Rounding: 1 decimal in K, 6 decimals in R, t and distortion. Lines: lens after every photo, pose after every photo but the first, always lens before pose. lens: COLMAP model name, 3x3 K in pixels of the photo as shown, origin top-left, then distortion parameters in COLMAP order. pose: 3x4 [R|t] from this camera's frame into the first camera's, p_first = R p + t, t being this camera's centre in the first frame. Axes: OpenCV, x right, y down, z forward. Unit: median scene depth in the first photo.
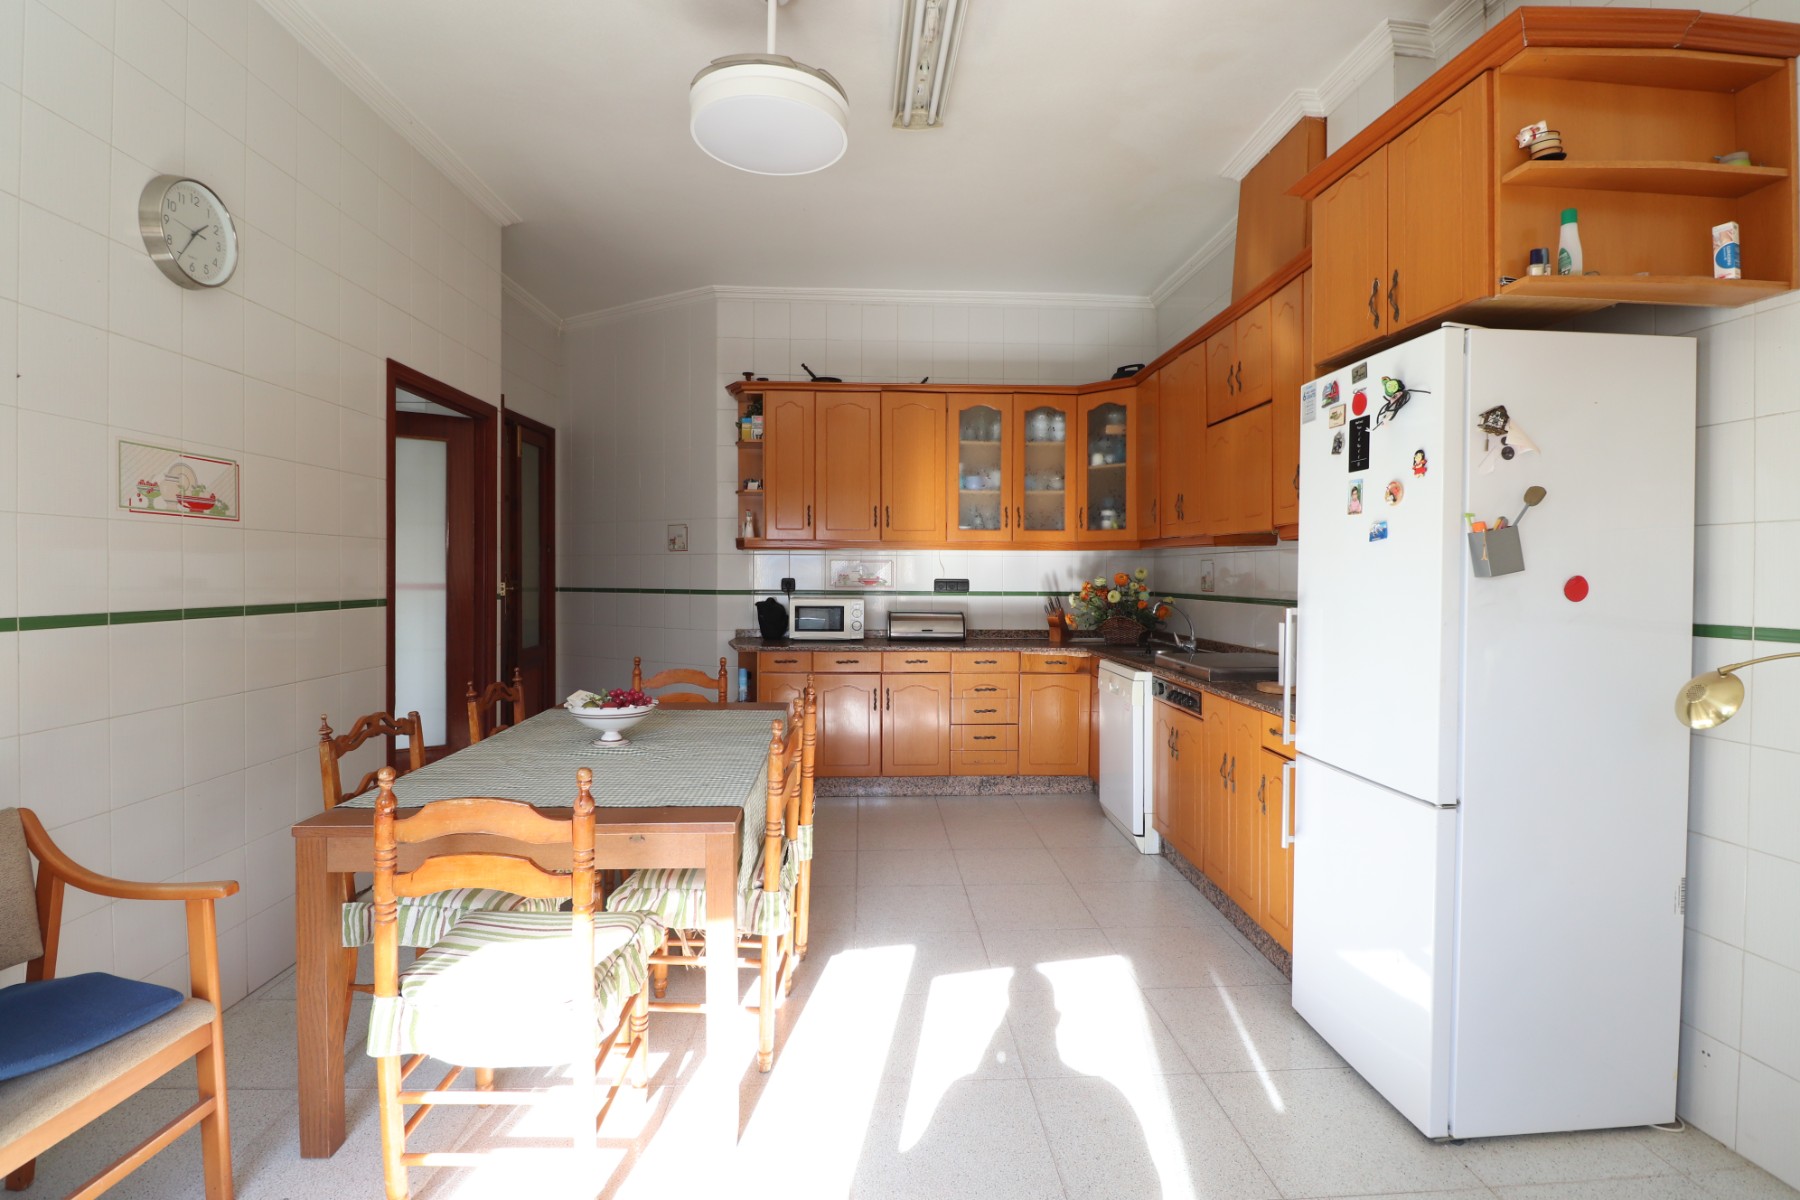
lens RADIAL K [[834.3, 0, 899.0], [0, 834.3, 591.5], [0, 0, 1]] dist [-0.005345, -0.009367]
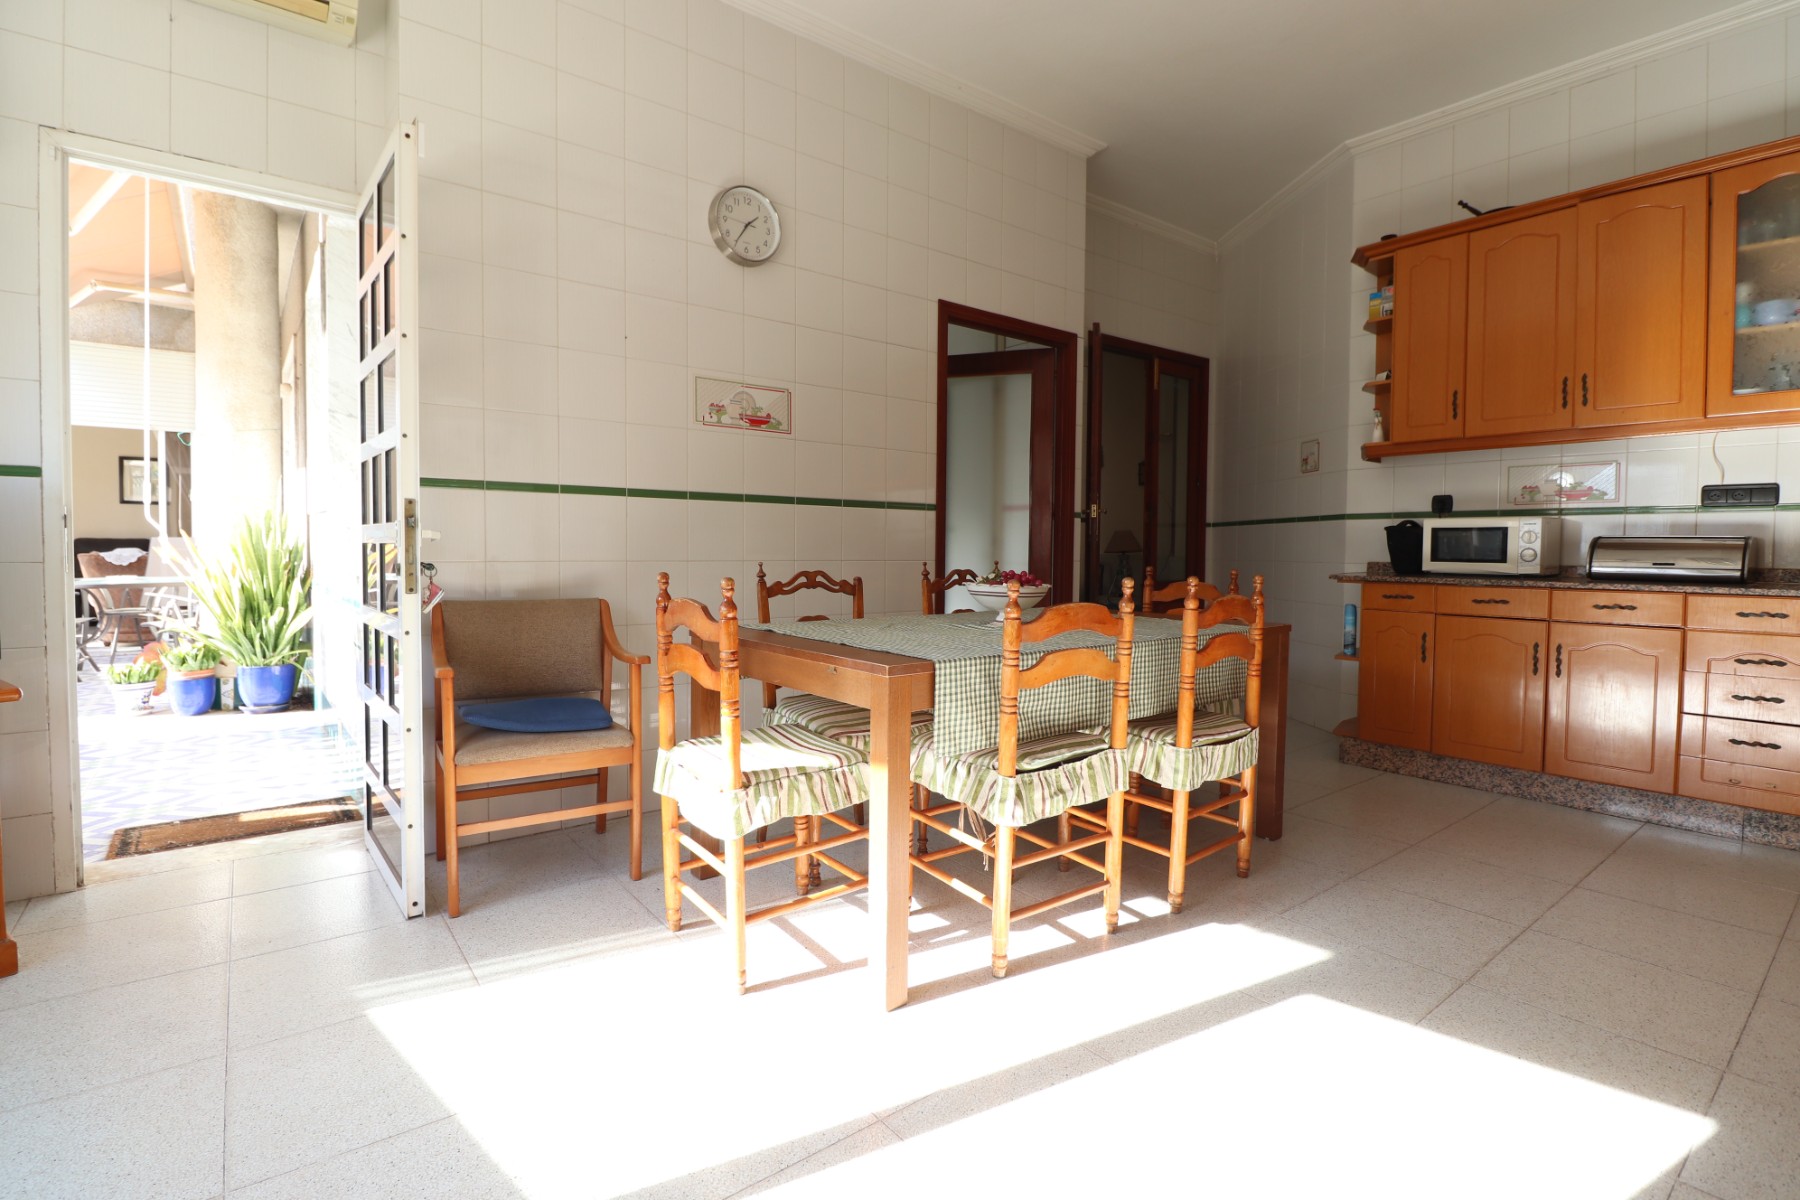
lens RADIAL K [[834.3, 0, 905.4], [0, 834.3, 587.5], [0, 0, 1]] dist [-0.005345, -0.009367]
pose [[0.582071, 0.037218, -0.812286, 0.214108], [-0.022051, 0.999307, 0.029986, 0.060099], [0.812839, 0.000458, 0.582488, 0.175503]]
